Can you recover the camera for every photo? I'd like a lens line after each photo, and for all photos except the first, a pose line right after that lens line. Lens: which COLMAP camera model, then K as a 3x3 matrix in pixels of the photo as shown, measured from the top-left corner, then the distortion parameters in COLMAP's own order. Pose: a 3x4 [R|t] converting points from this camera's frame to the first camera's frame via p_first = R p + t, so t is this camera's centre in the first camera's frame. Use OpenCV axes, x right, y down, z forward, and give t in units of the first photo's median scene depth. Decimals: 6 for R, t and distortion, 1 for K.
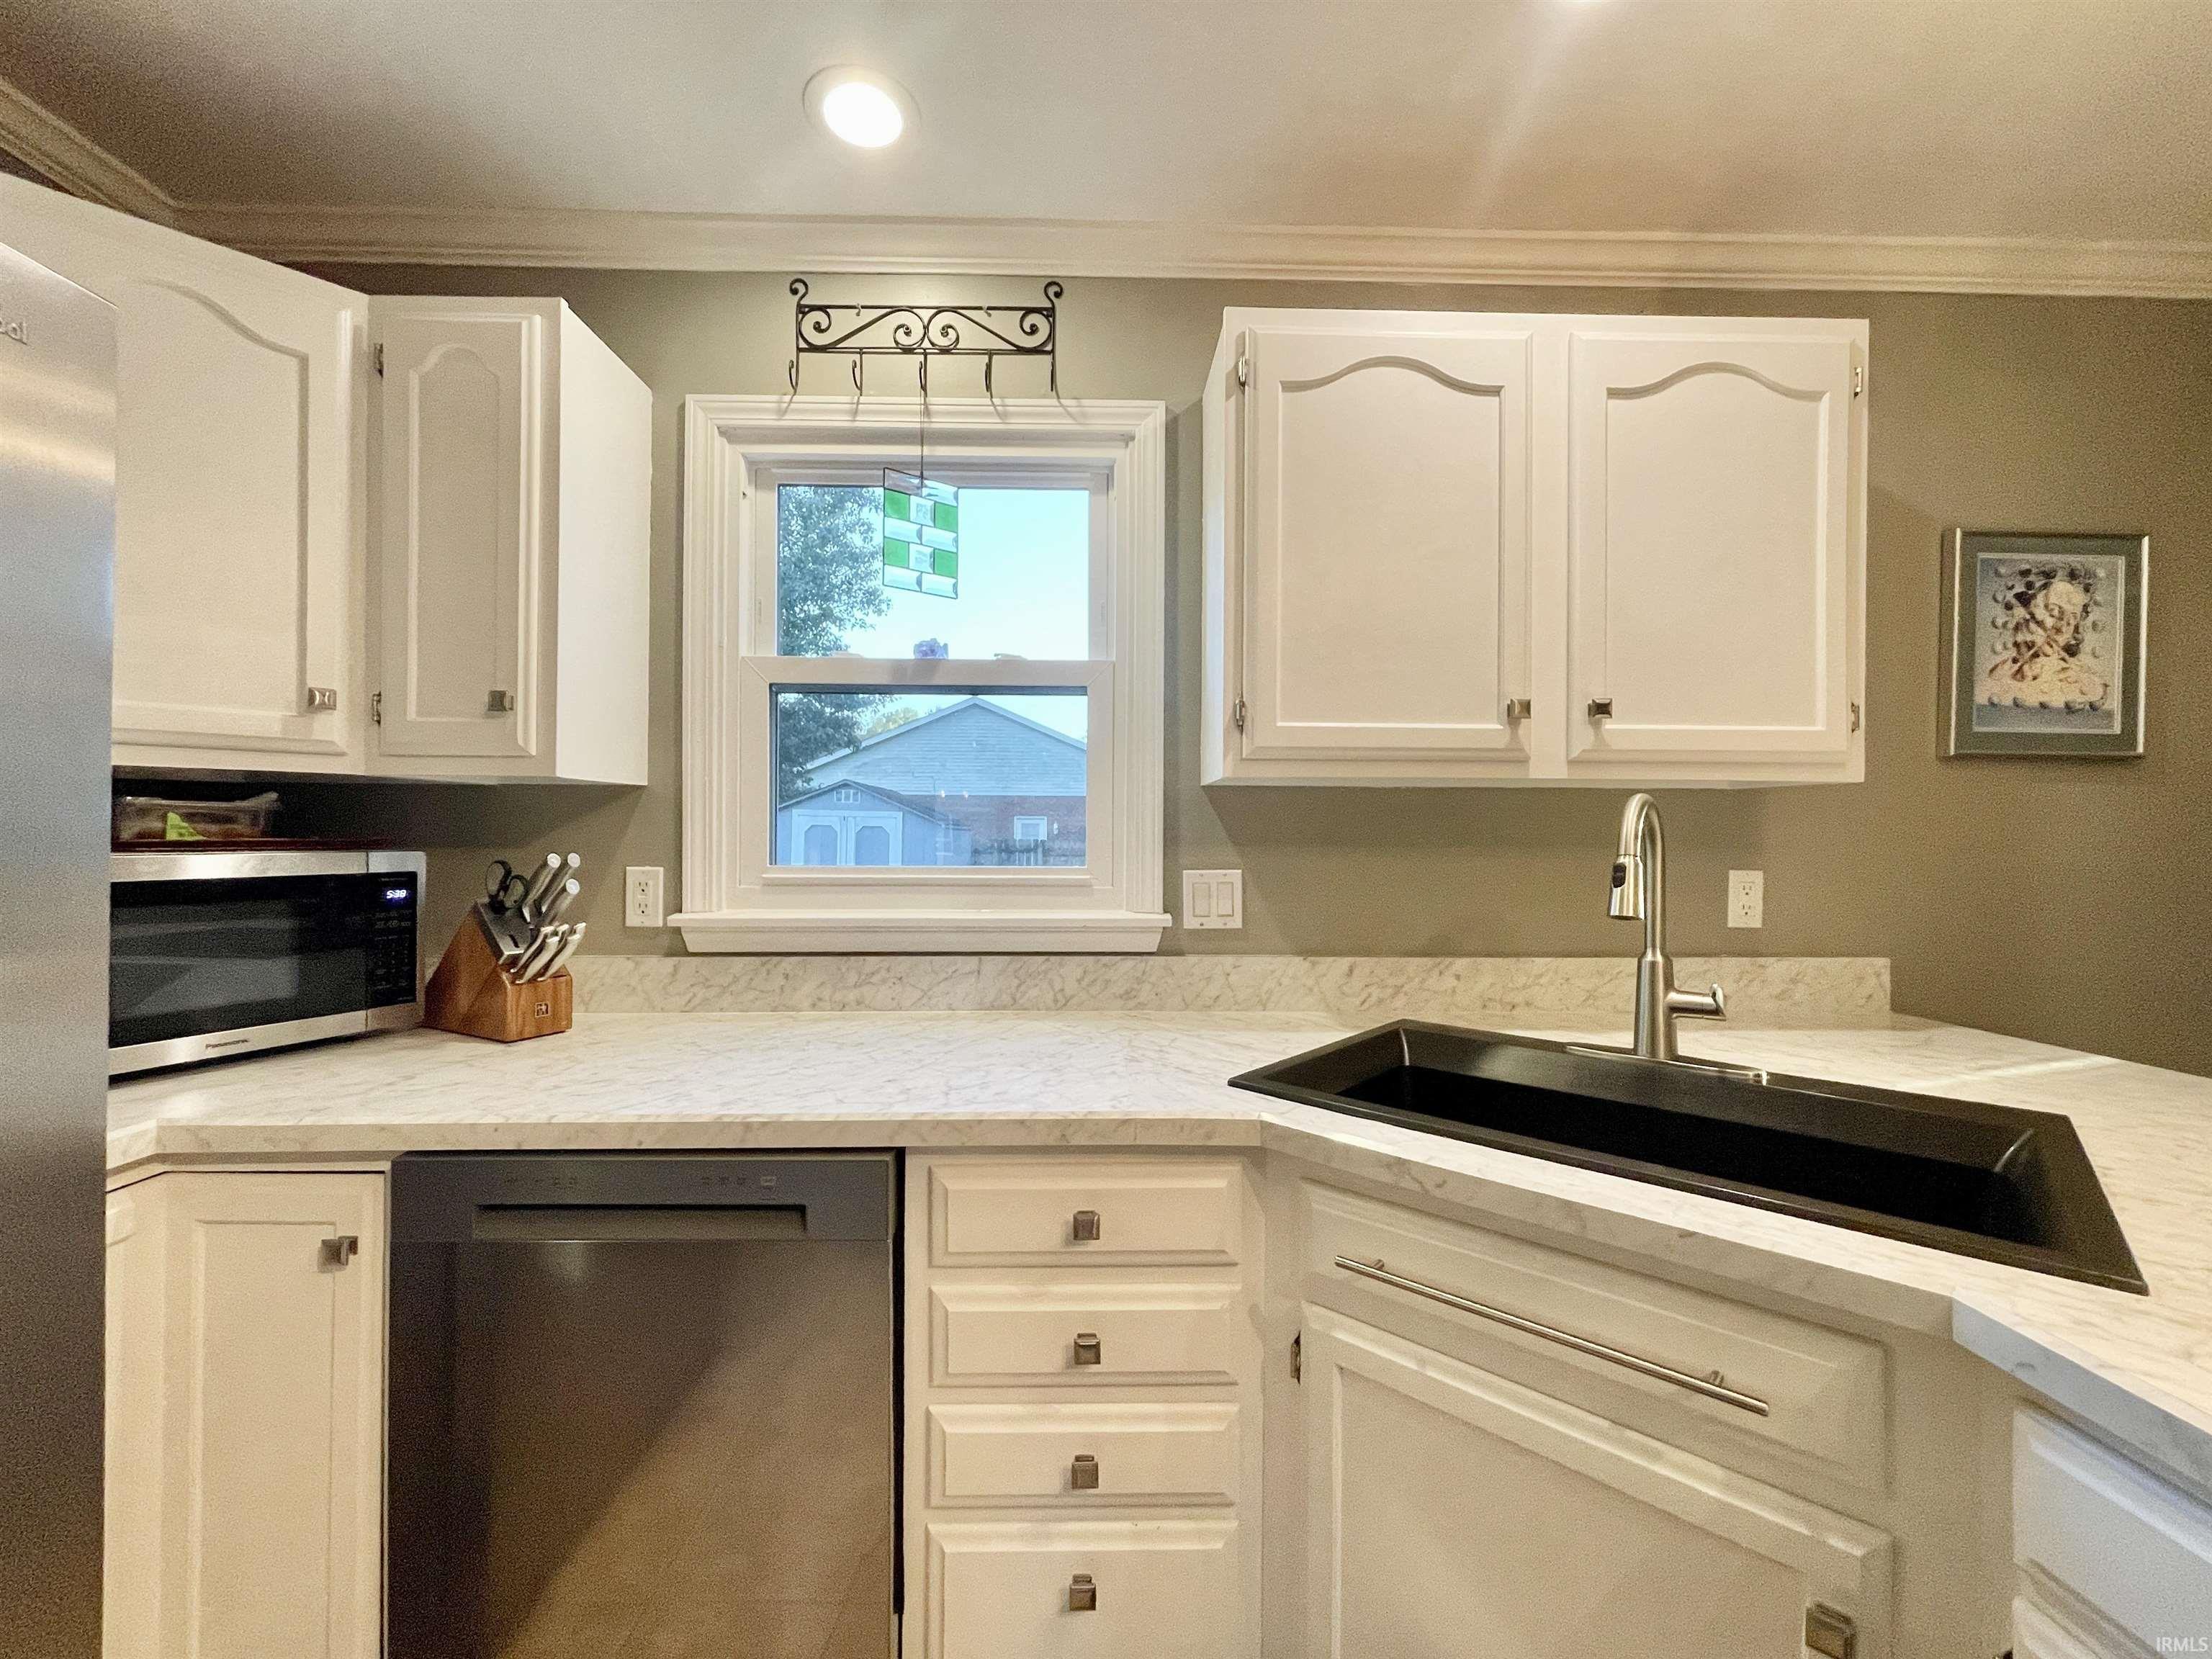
lens RADIAL K [[903.1, 0, 1095.9], [0, 903.1, 831.4], [0, 0, 1]] dist [-0.002379, 0.000930]
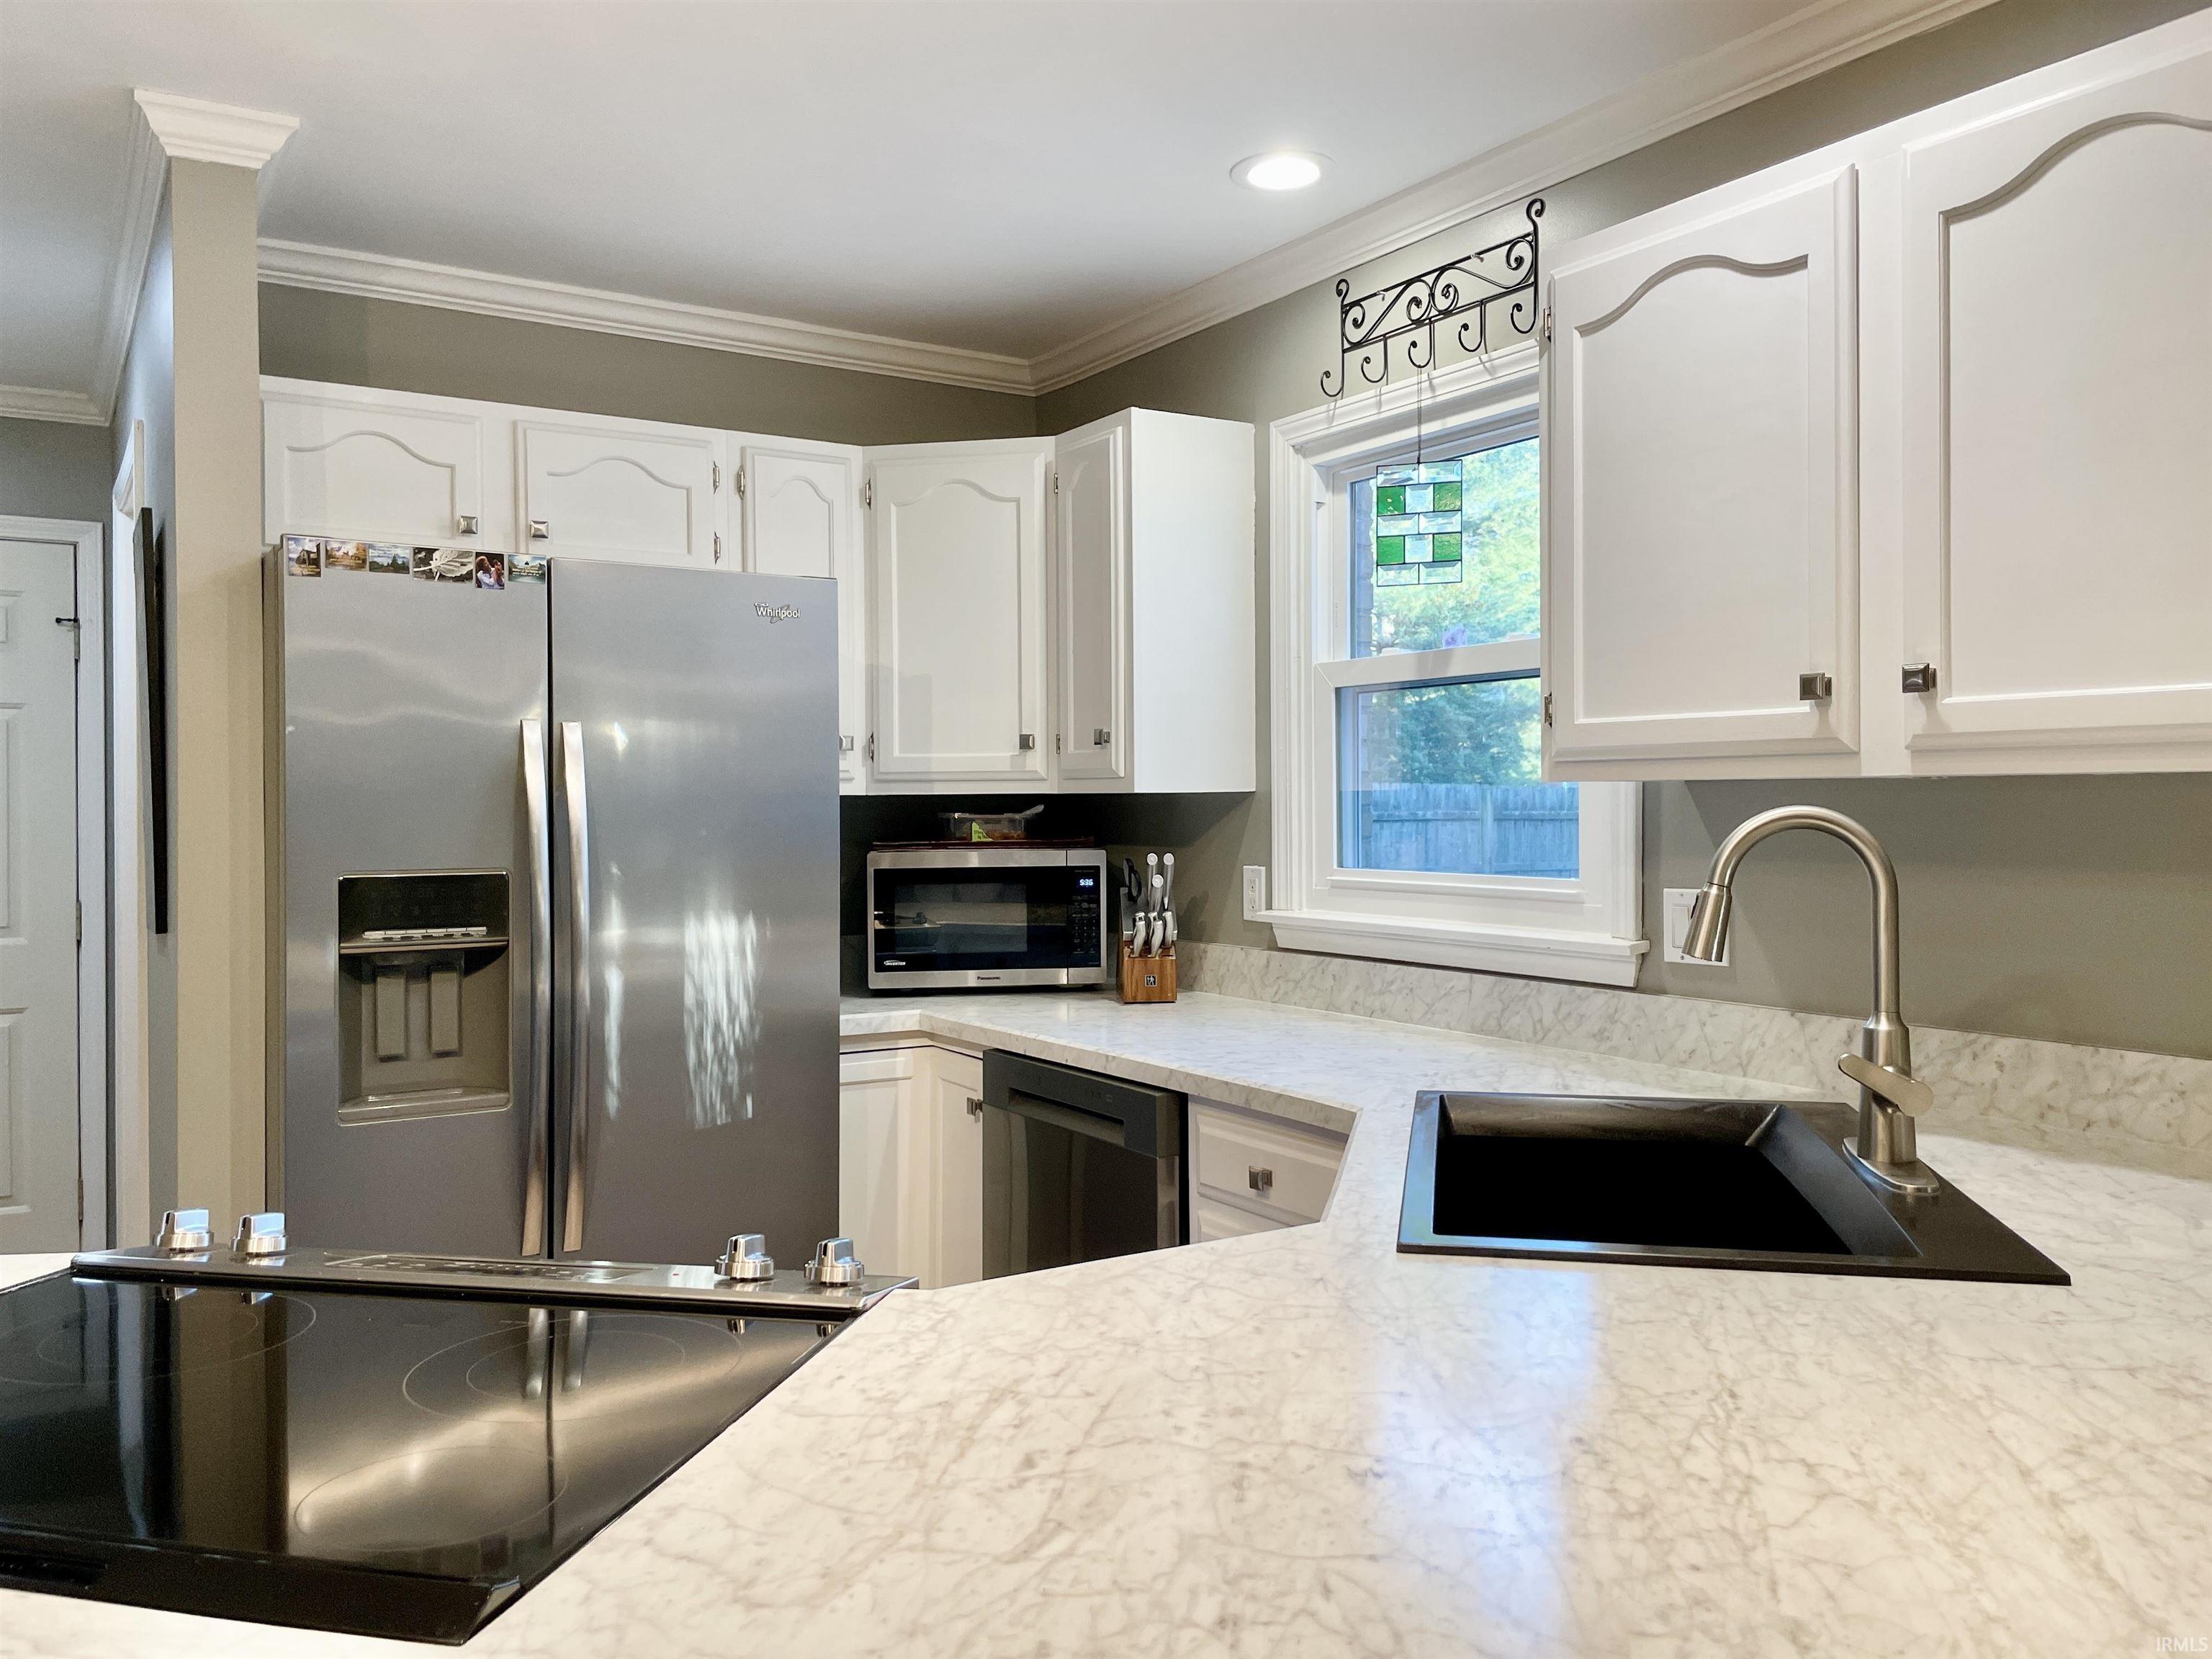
lens RADIAL K [[1675.0, 0, 1116.4], [0, 1675.0, 825.0], [0, 0, 1]] dist [0.047246, -0.016707]
pose [[0.522402, 0.003396, -0.852693, 1.133347], [0.009536, 0.999906, 0.009825, -0.032389], [0.852646, -0.013264, 0.522320, -0.192392]]
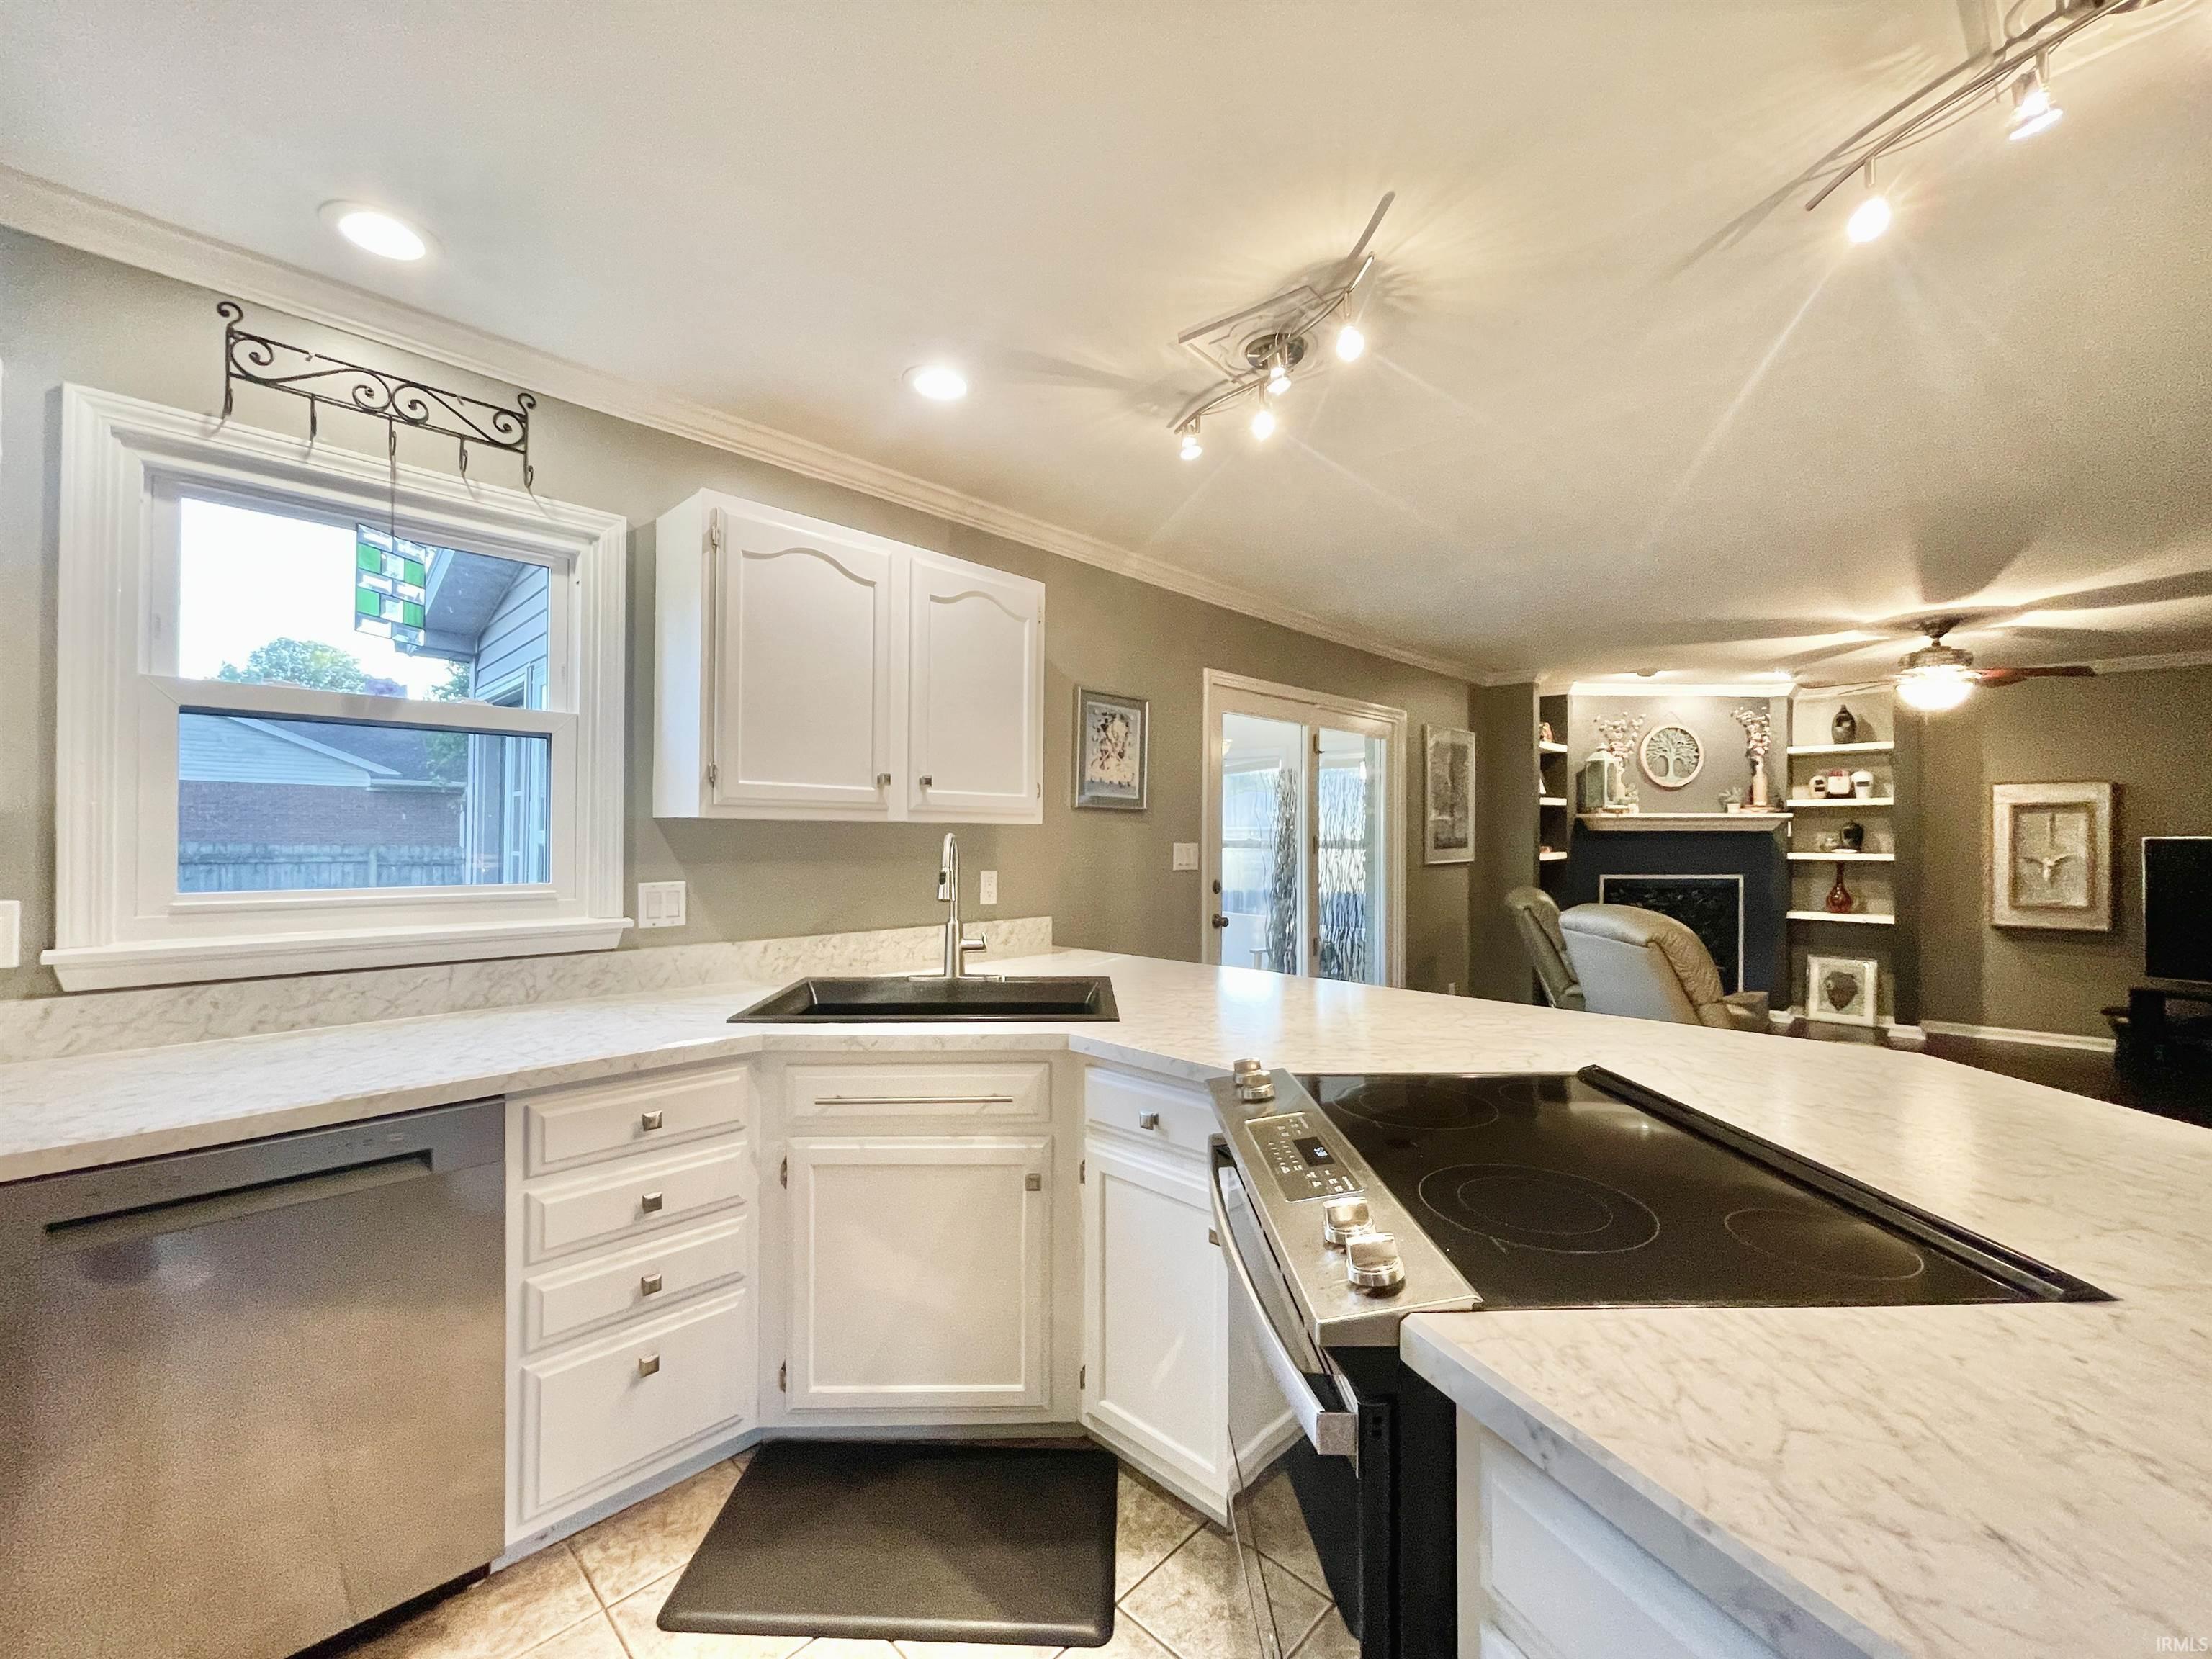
lens RADIAL K [[903.1, 0, 1099.5], [0, 903.1, 832.5], [0, 0, 1]] dist [-0.002379, 0.000930]
pose [[0.714313, 0.002888, 0.699820, -0.341905], [-0.004538, 0.999990, 0.000504, -0.033309], [-0.699811, -0.003536, 0.714319, -0.387476]]
